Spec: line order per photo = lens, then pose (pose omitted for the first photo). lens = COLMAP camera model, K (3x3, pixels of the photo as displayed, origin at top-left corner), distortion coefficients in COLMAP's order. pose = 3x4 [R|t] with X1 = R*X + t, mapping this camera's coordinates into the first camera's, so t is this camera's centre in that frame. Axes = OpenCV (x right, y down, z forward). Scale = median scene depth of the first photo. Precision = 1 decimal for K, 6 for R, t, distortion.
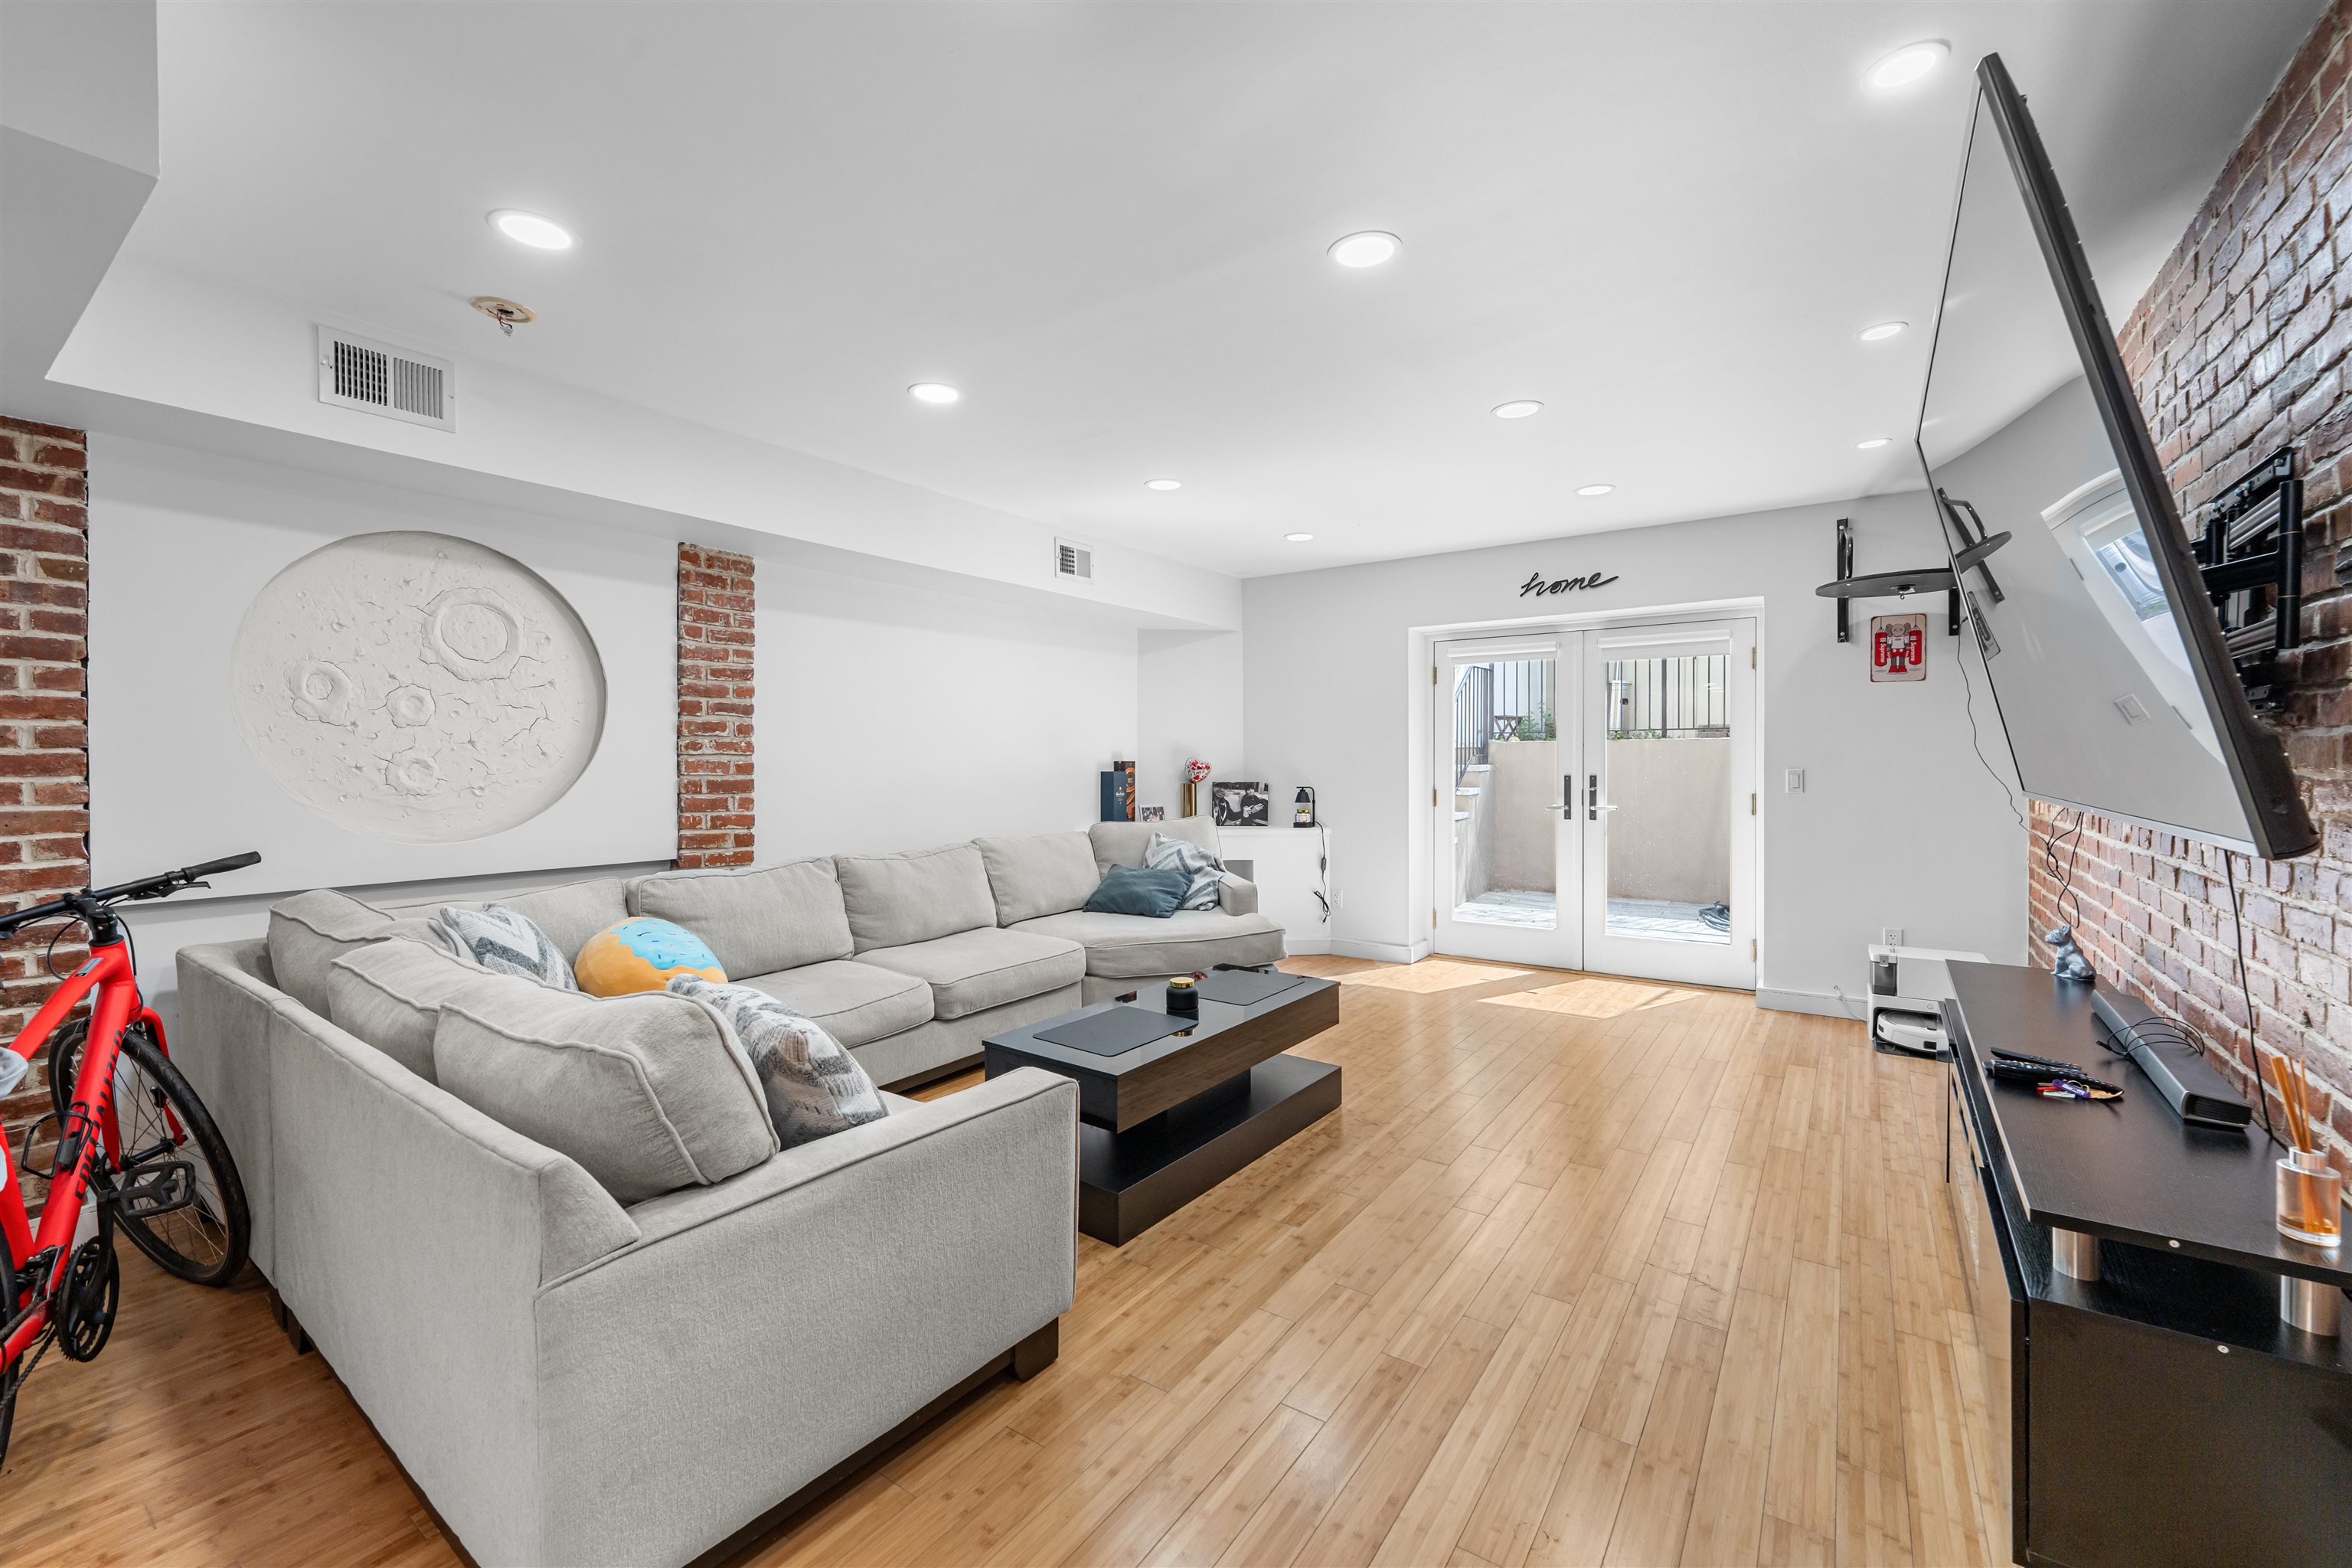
lens RADIAL K [[958.2, 0, 1179.2], [0, 958.2, 767.4], [0, 0, 1]] dist [-0.000687, -0.000201]
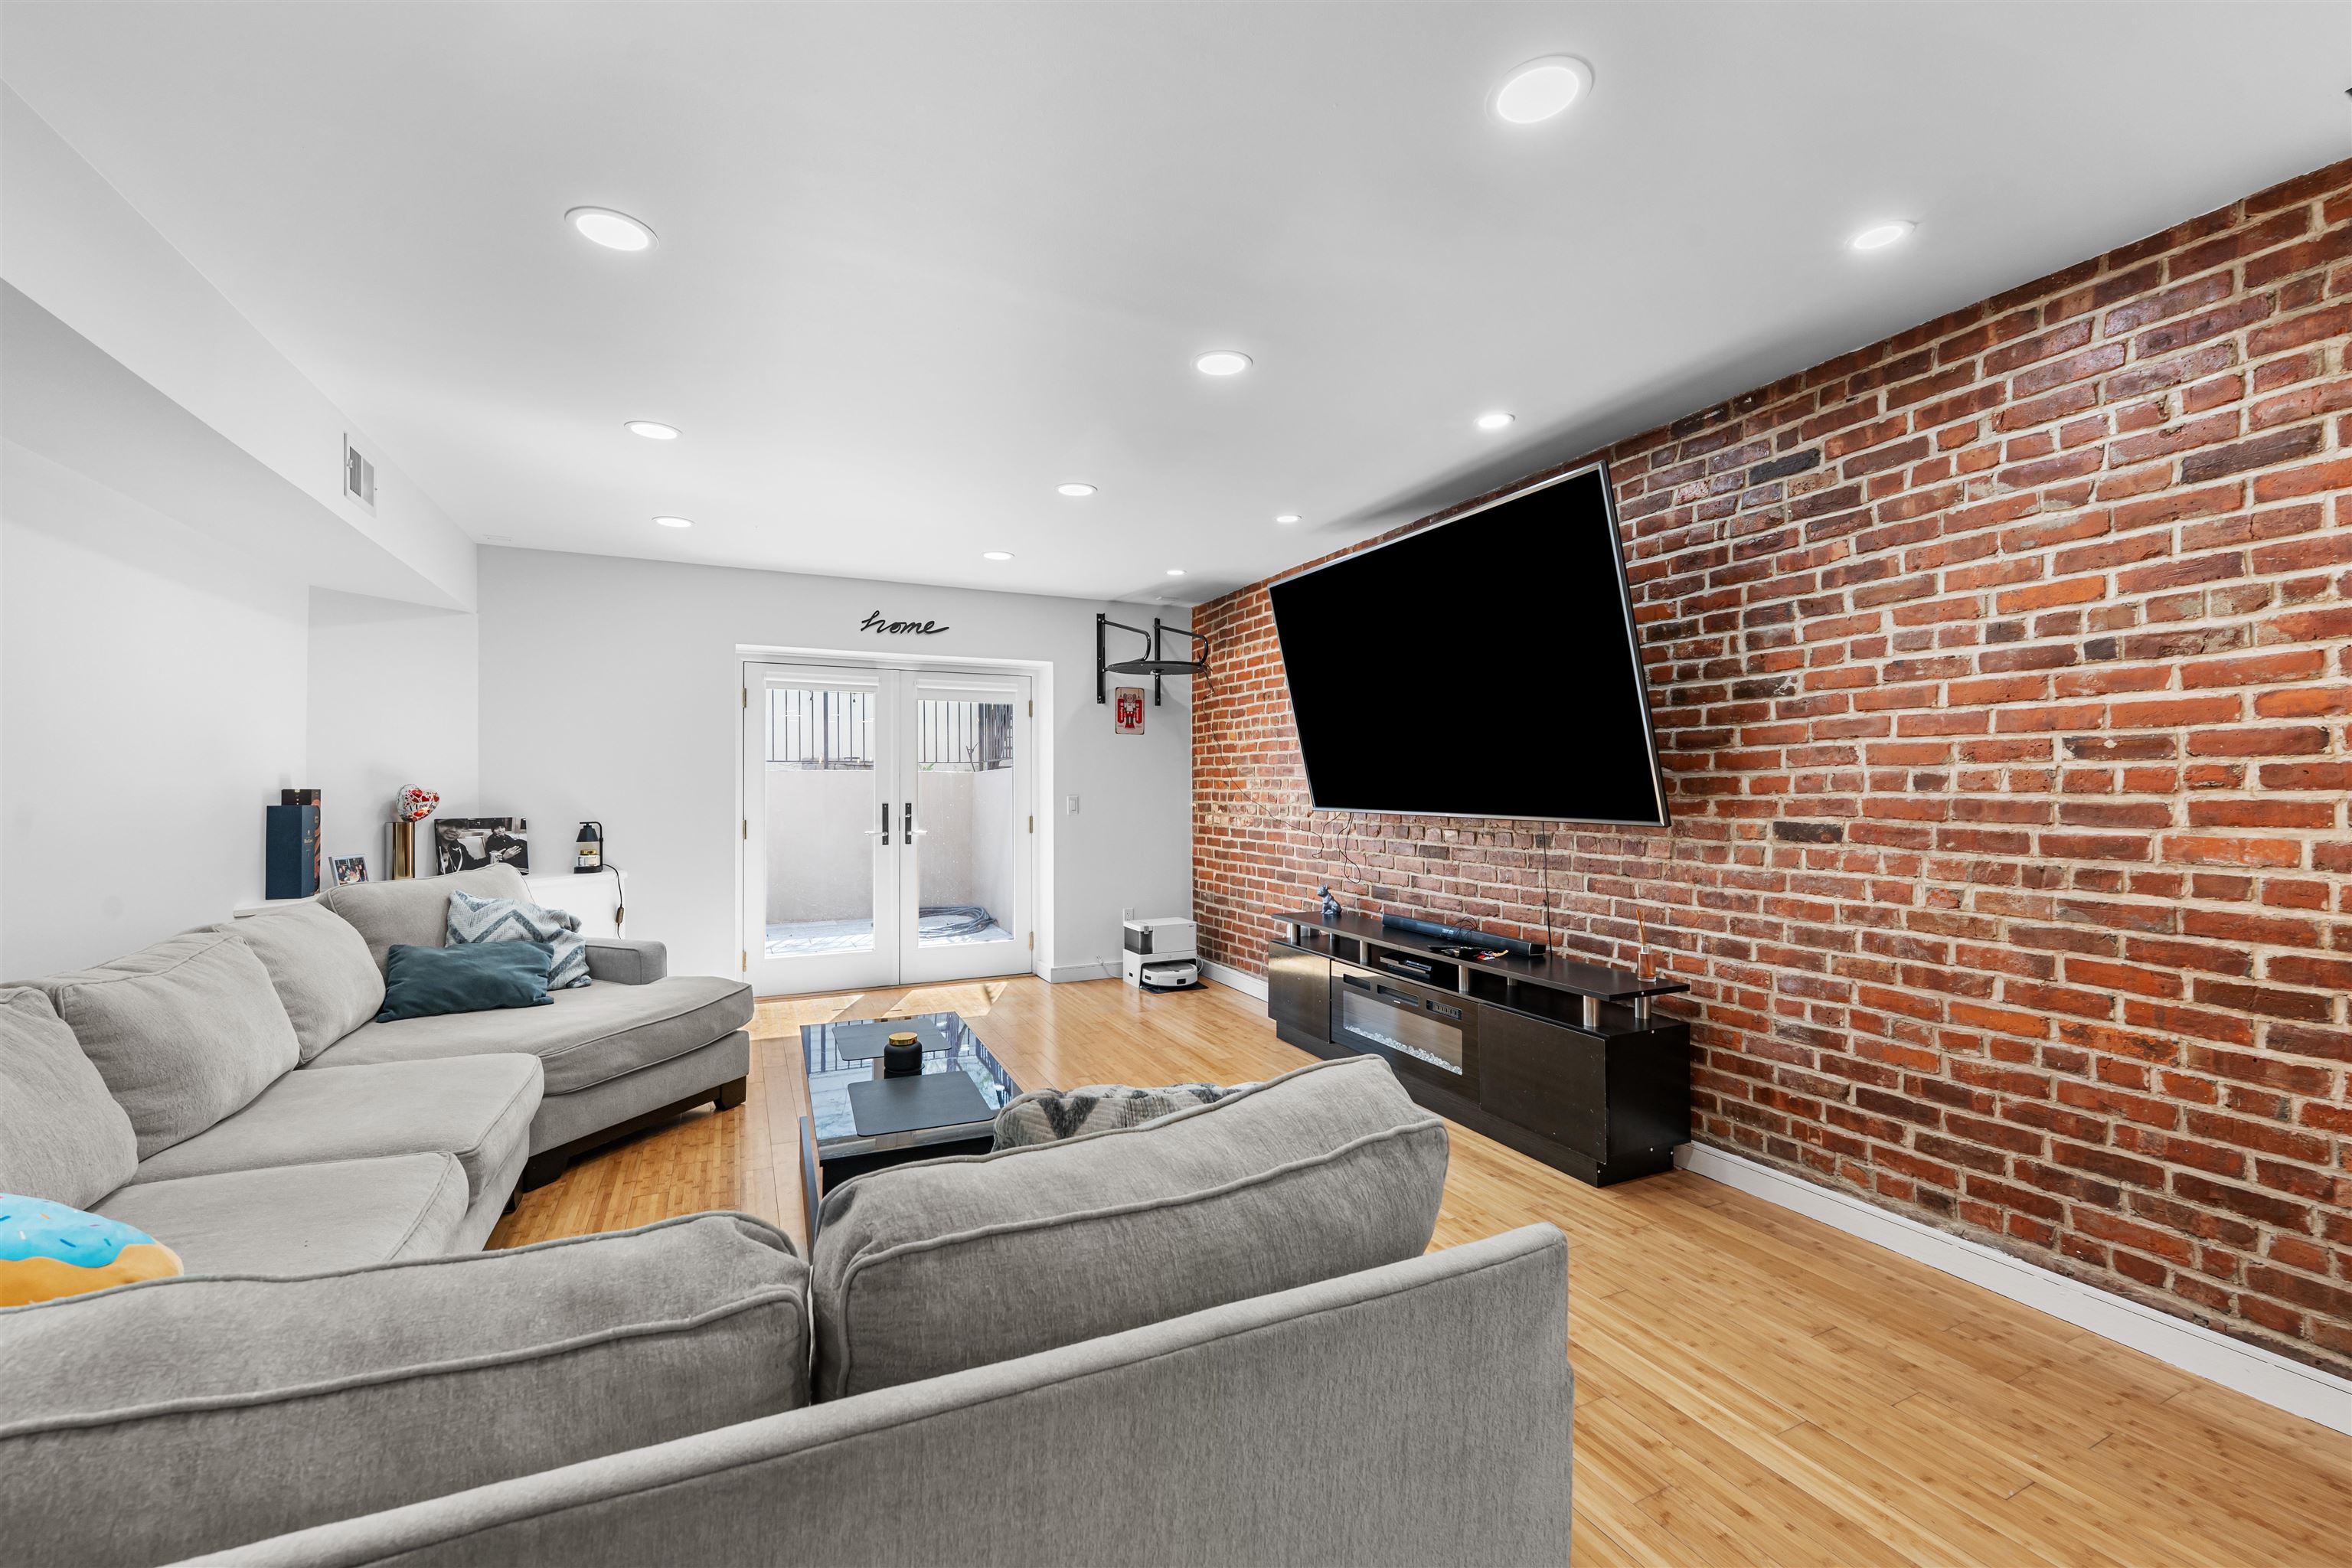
lens RADIAL K [[948.6, 0, 1176.0], [0, 948.6, 784.0], [0, 0, 1]] dist [0.000997, -0.000253]
pose [[0.493992, 0.007252, 0.869436, -0.495173], [0.006297, 0.999909, -0.011917, 0.001508], [-0.869443, 0.011362, 0.493902, 0.275160]]
